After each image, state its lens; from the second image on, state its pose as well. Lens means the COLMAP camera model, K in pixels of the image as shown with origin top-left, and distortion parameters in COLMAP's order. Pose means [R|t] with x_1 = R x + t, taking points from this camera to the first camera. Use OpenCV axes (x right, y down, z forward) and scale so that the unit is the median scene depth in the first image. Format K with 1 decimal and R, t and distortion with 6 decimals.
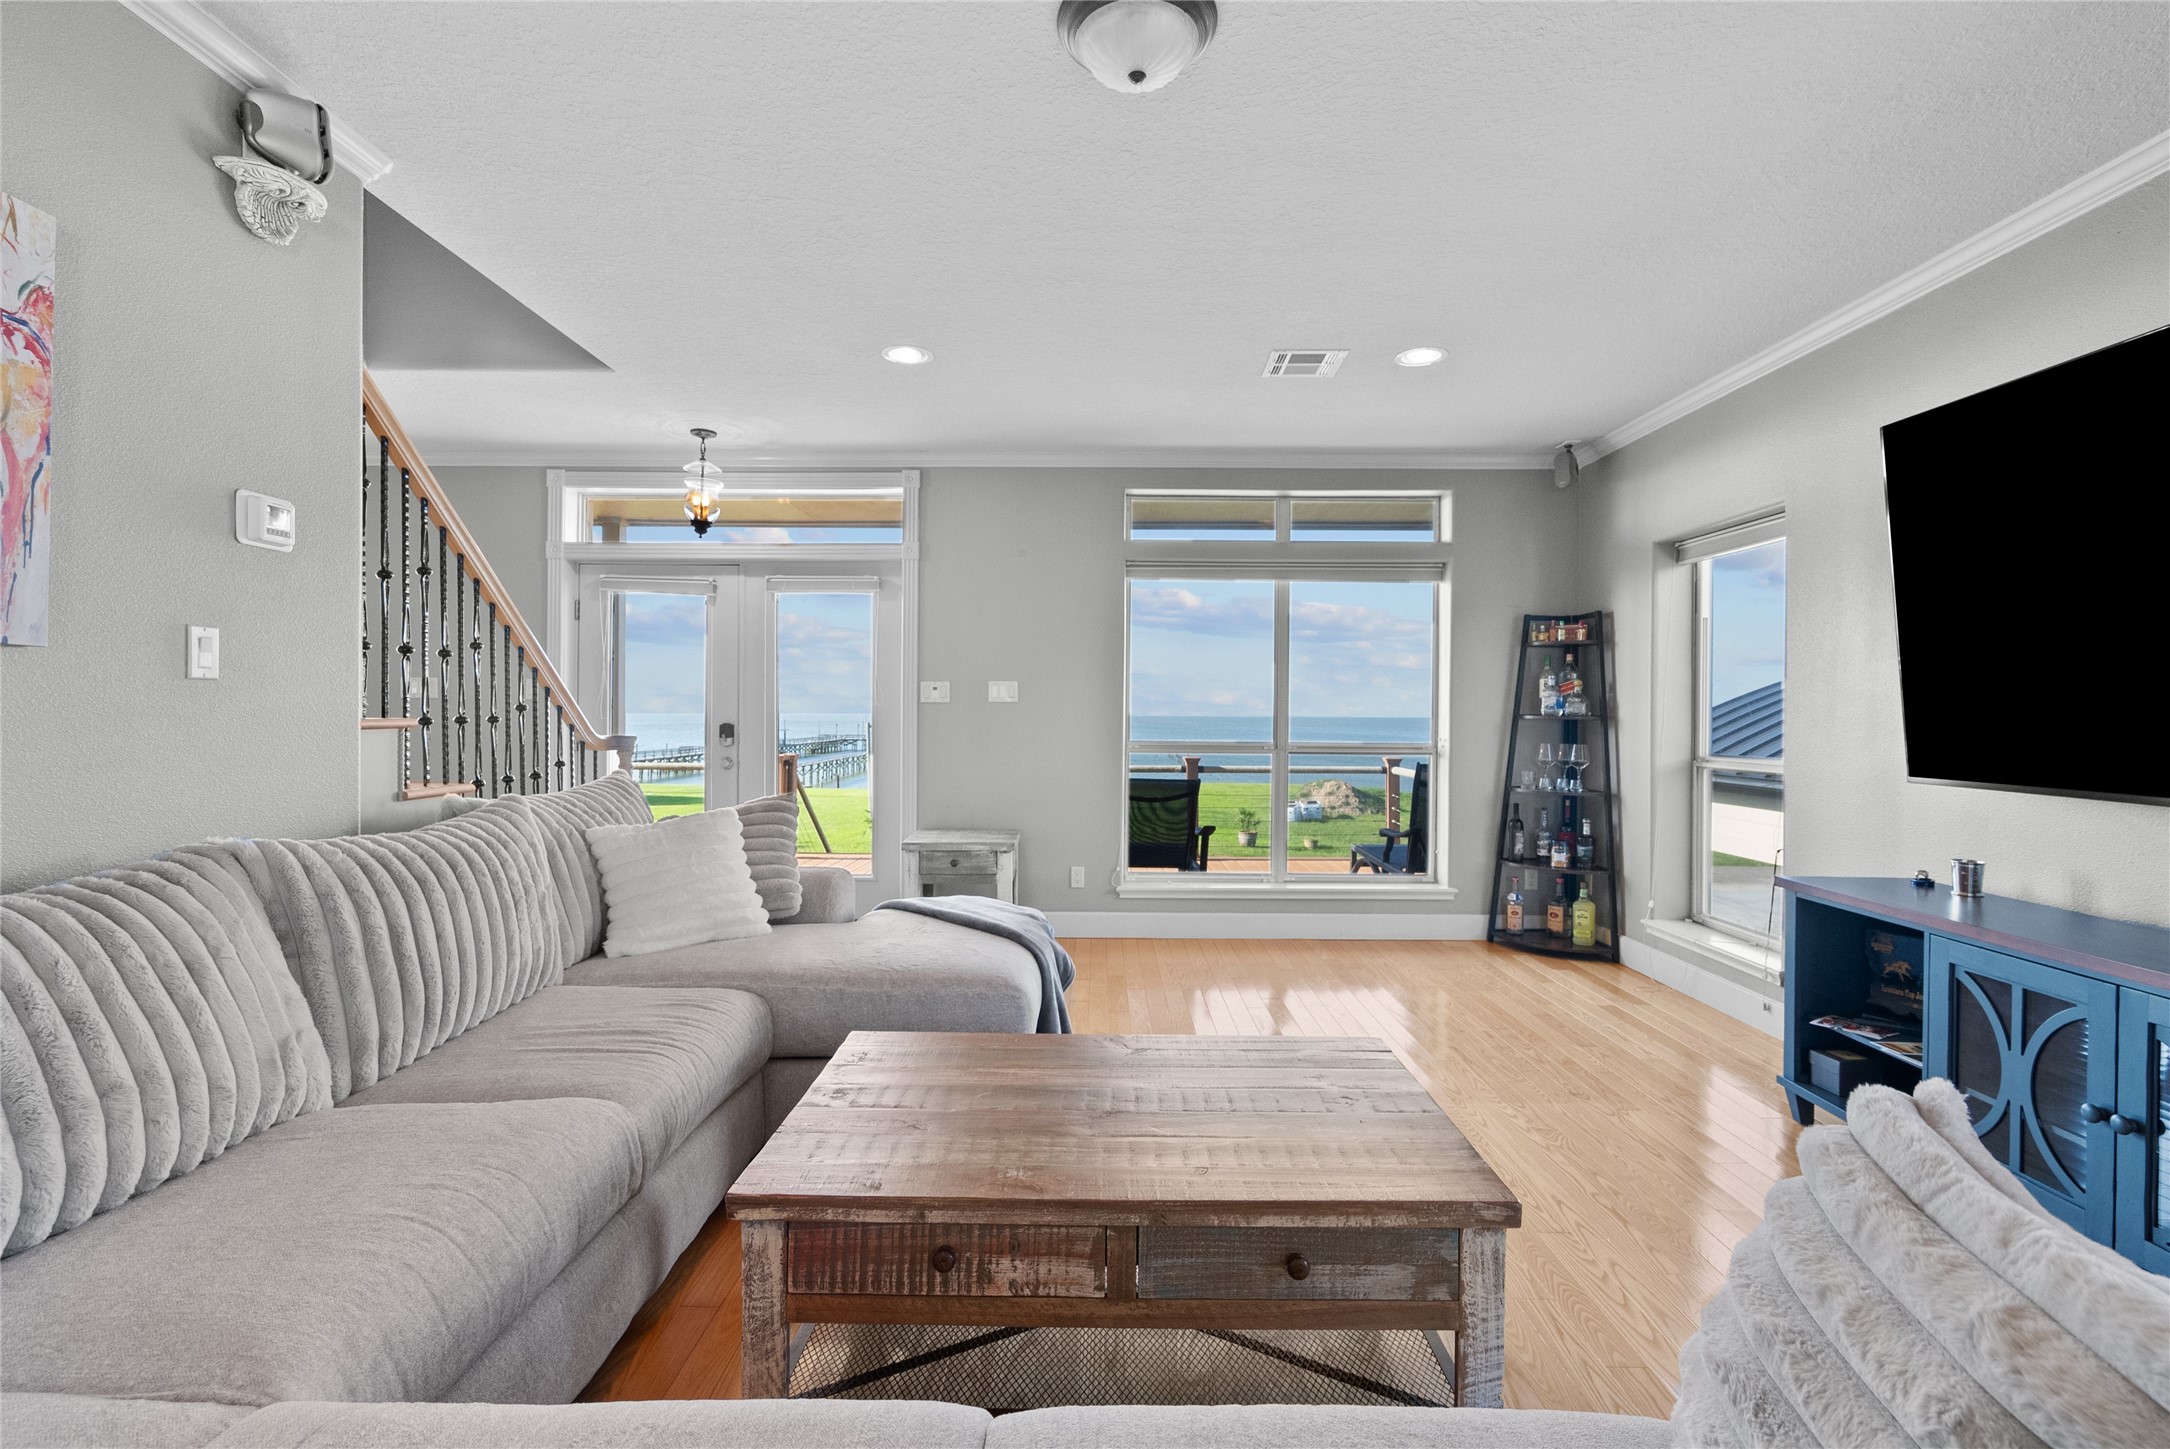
lens RADIAL K [[987.8, 0, 1088.5], [0, 987.8, 720.9], [0, 0, 1]] dist [-0.003338, 0.000883]
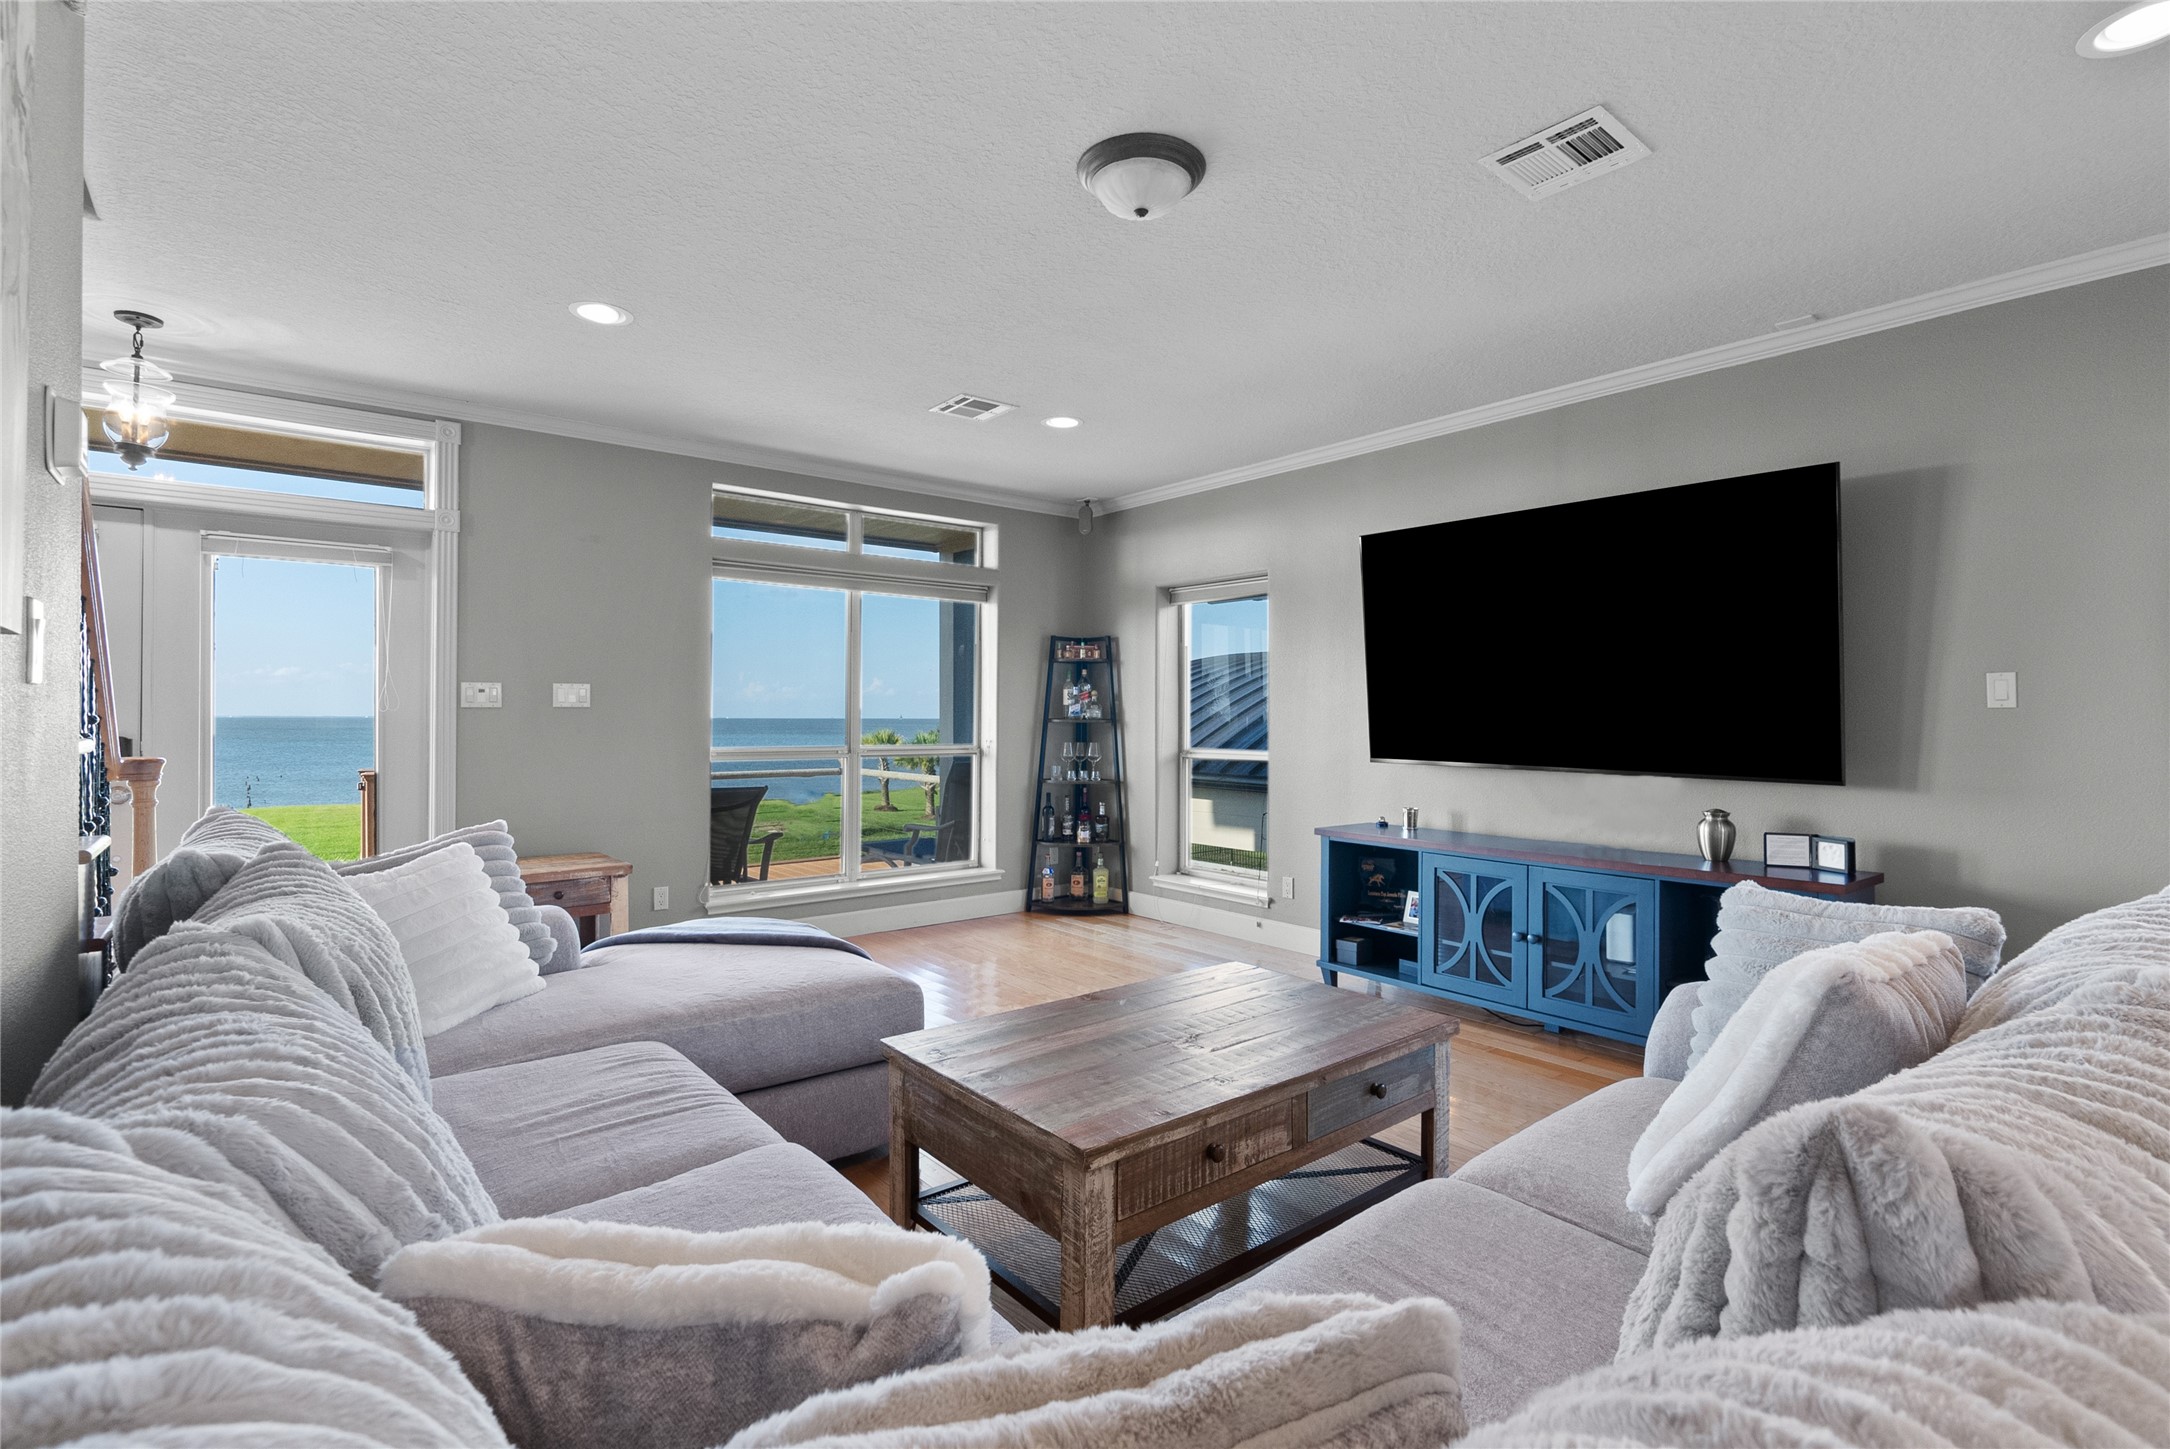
lens RADIAL K [[1008.5, 0, 1097.6], [0, 1008.5, 716.1], [0, 0, 1]] dist [-0.003405, 0.000387]
pose [[0.763999, -0.003520, 0.645208, -0.328244], [0.007209, 0.999969, -0.003080, -0.005729], [-0.645177, 0.007005, 0.764001, 0.028032]]
